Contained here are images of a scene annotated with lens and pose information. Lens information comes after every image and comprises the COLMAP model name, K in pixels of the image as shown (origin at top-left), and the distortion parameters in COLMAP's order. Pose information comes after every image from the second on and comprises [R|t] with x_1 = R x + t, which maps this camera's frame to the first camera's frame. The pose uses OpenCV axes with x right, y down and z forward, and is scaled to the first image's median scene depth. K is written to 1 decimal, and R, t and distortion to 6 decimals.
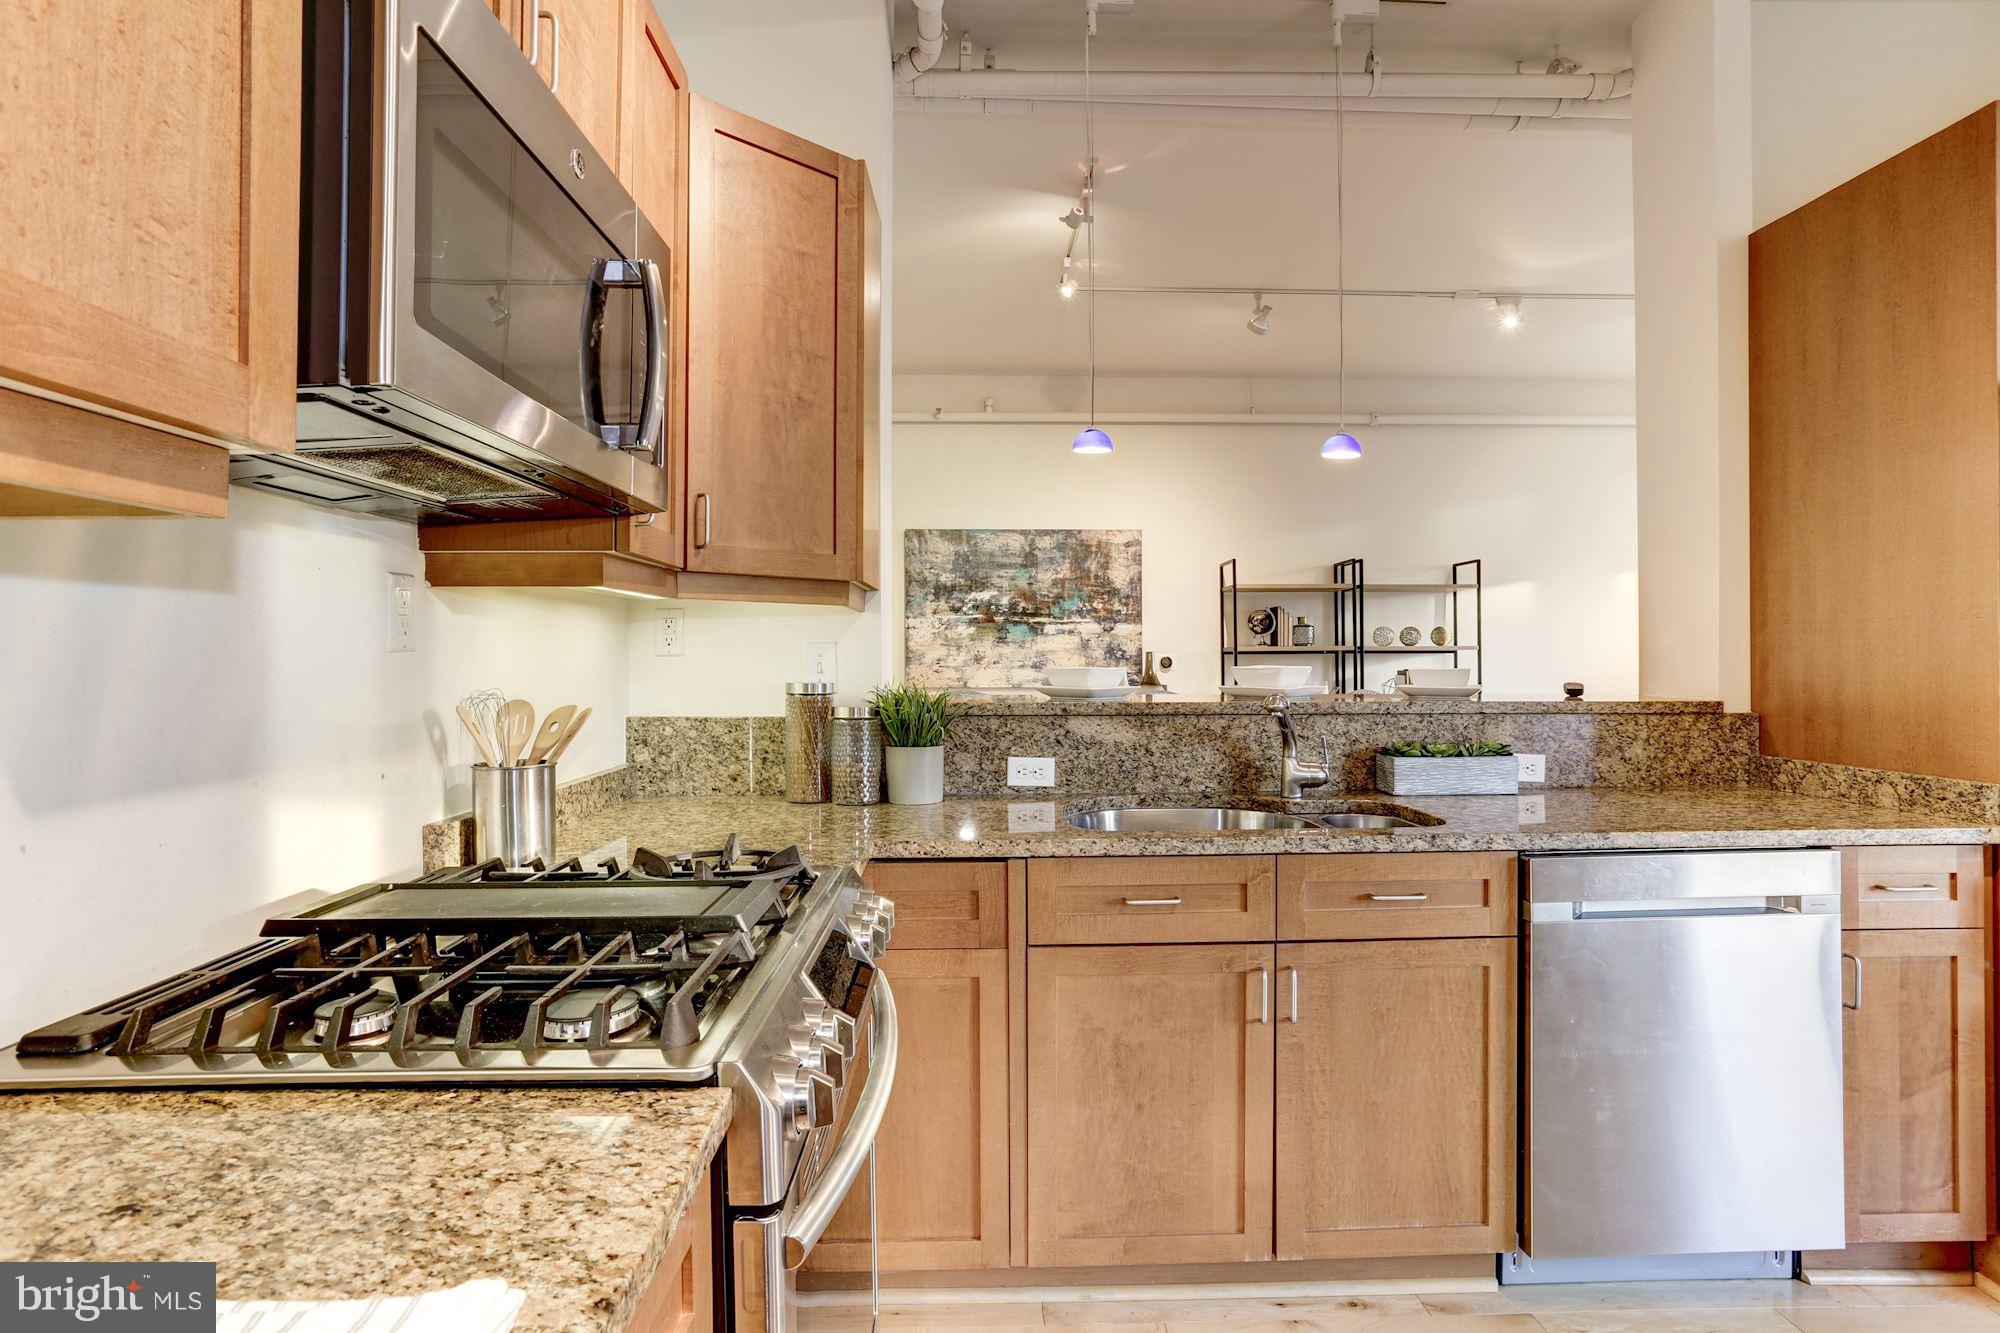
lens RADIAL K [[1048.0, 0, 979.5], [0, 1048.0, 650.1], [0, 0, 1]] dist [-0.052686, 0.024432]
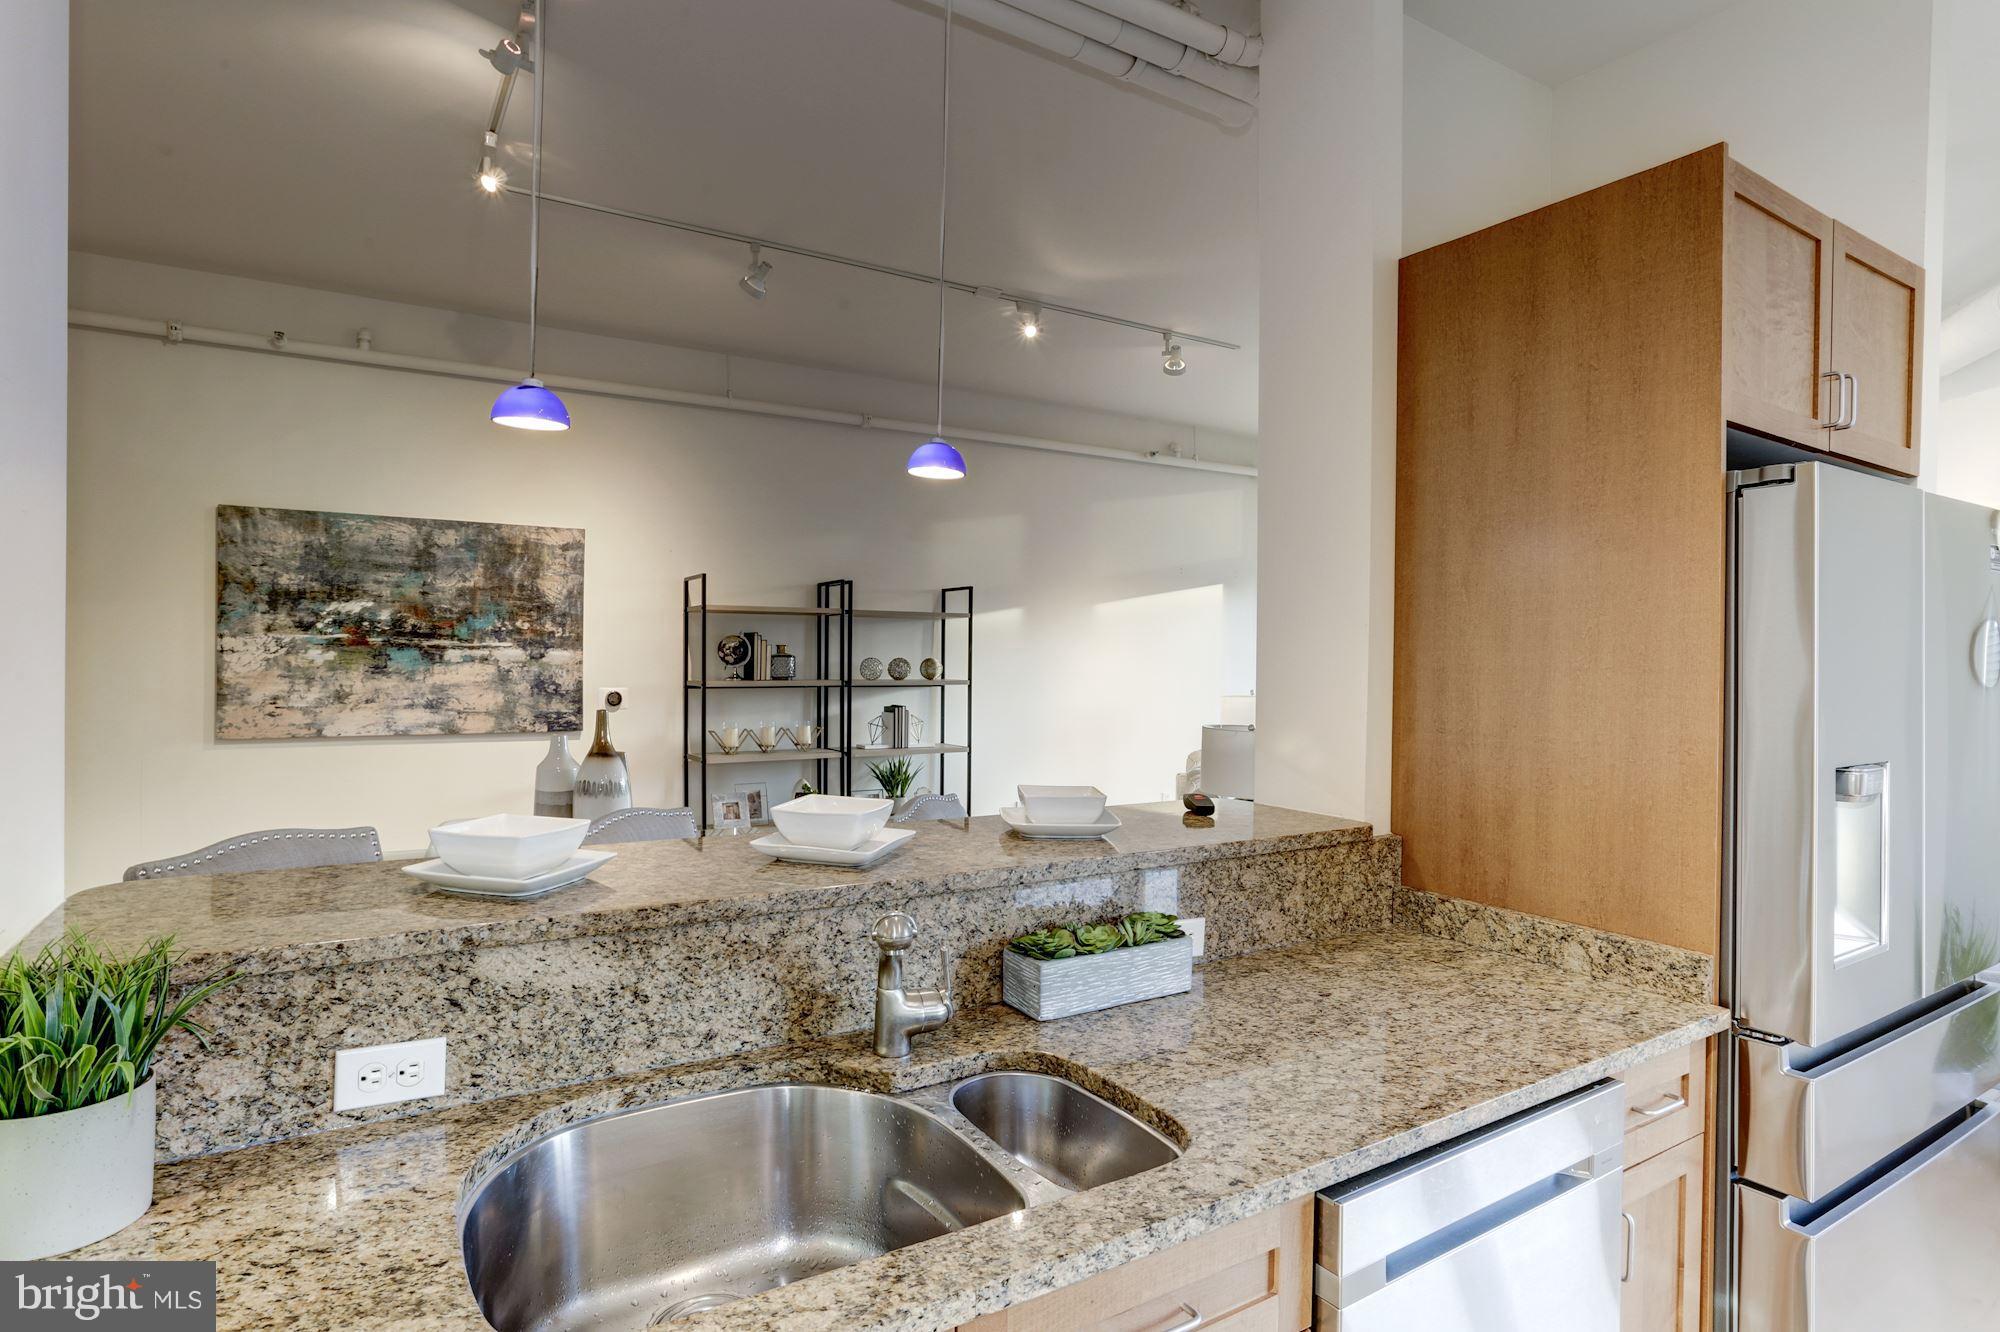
lens RADIAL K [[1048.0, 0, 995.5], [0, 1048.0, 653.1], [0, 0, 1]] dist [-0.052686, 0.024432]
pose [[0.854661, 0.011165, 0.519066, 0.041297], [-0.018026, 0.999804, 0.008174, -0.091969], [-0.518873, -0.016342, 0.854695, 0.472885]]
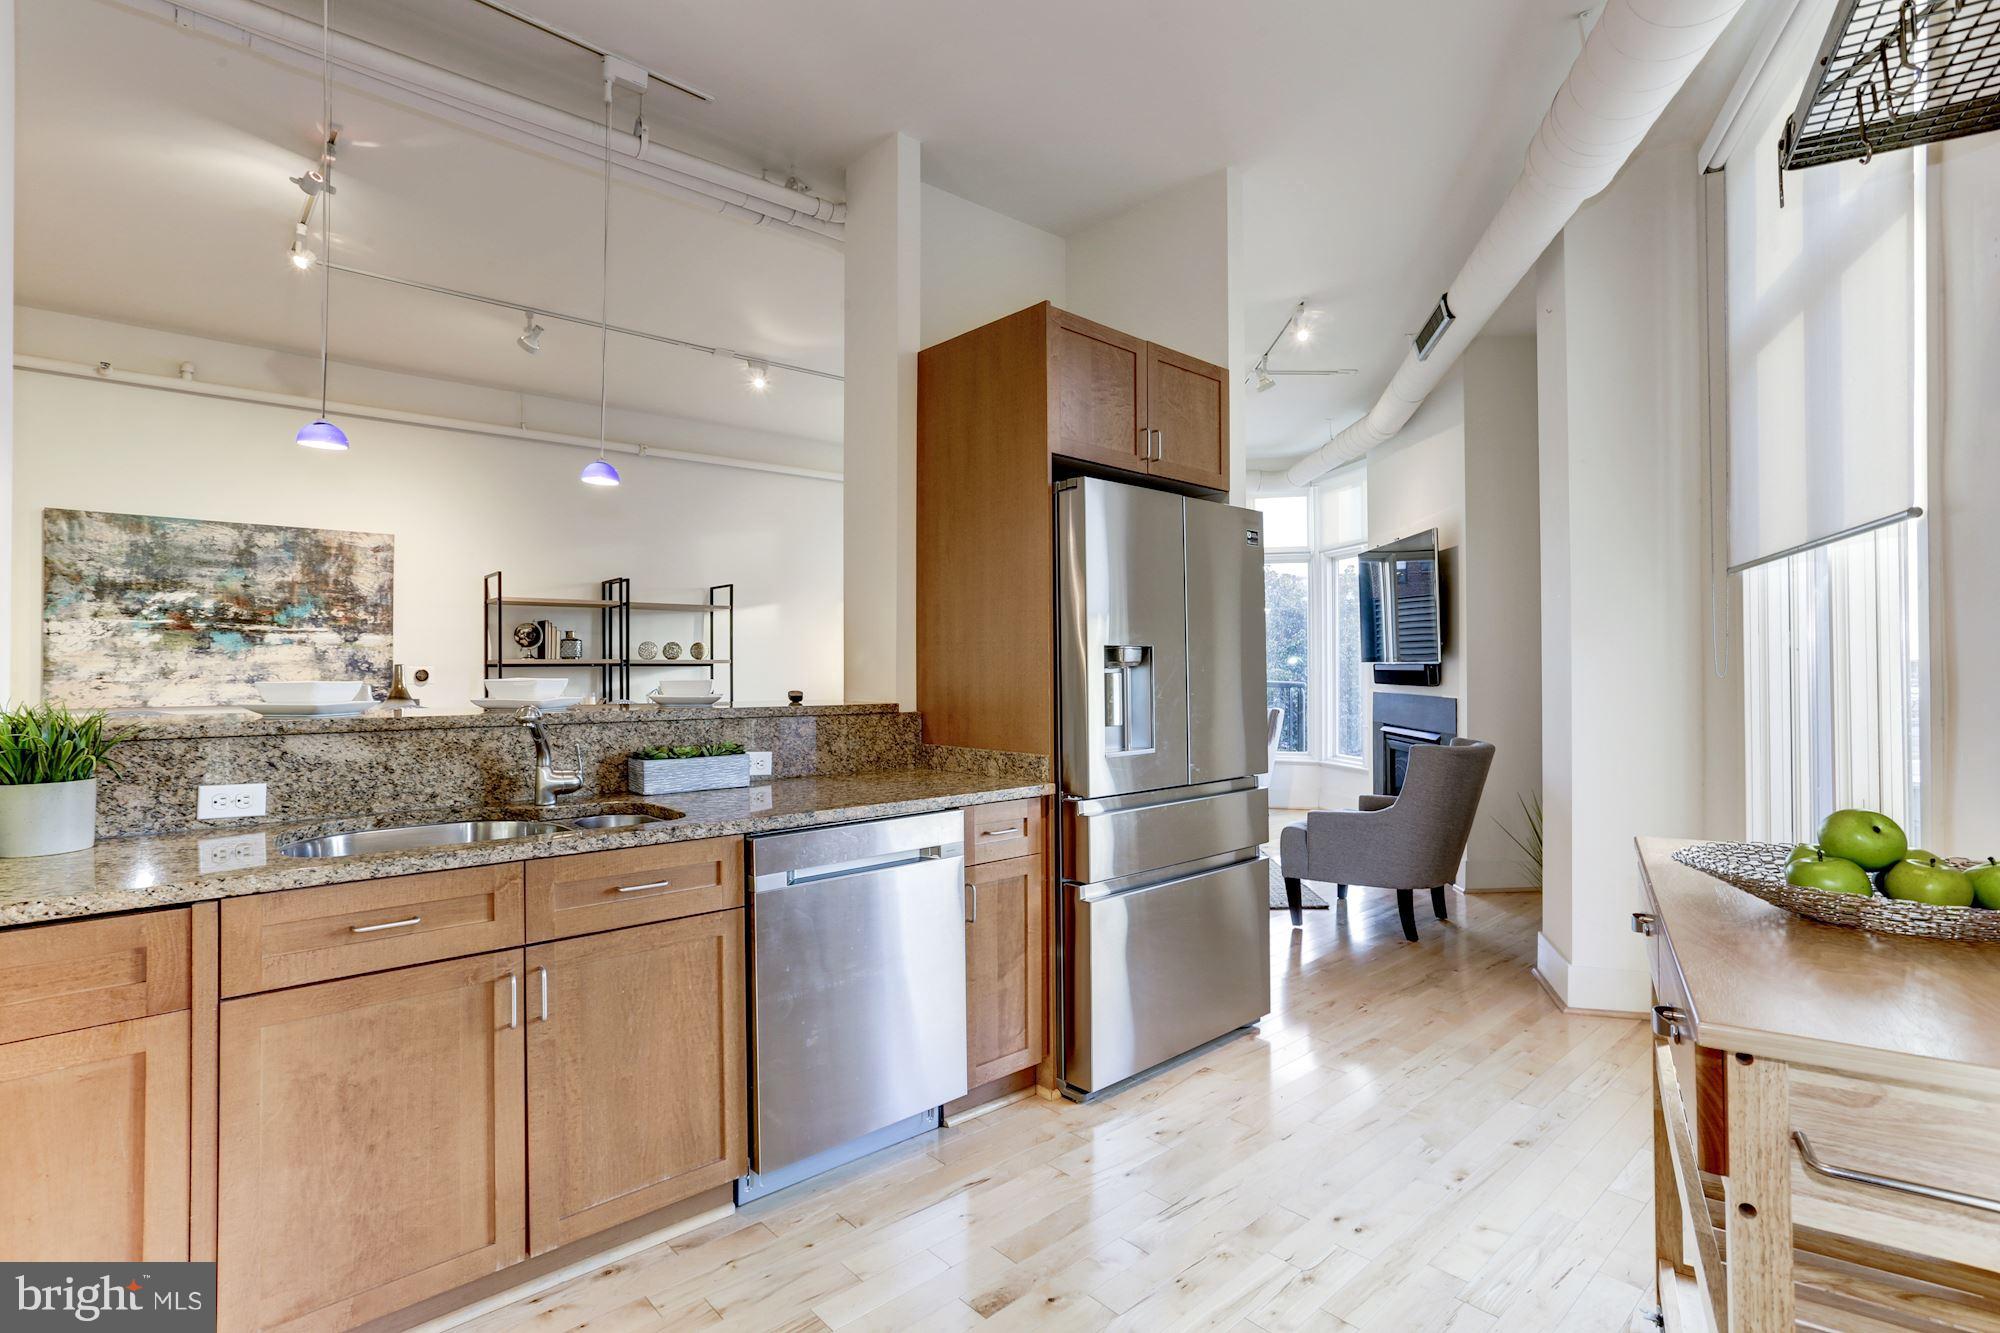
lens RADIAL K [[975.5, 0, 1004.6], [0, 975.5, 652.2], [0, 0, 1]] dist [-0.046240, 0.024372]
pose [[0.755082, 0.010733, 0.655542, 0.011992], [-0.003269, 0.999915, -0.012607, -0.000284], [-0.655622, 0.007376, 0.755053, -0.029366]]
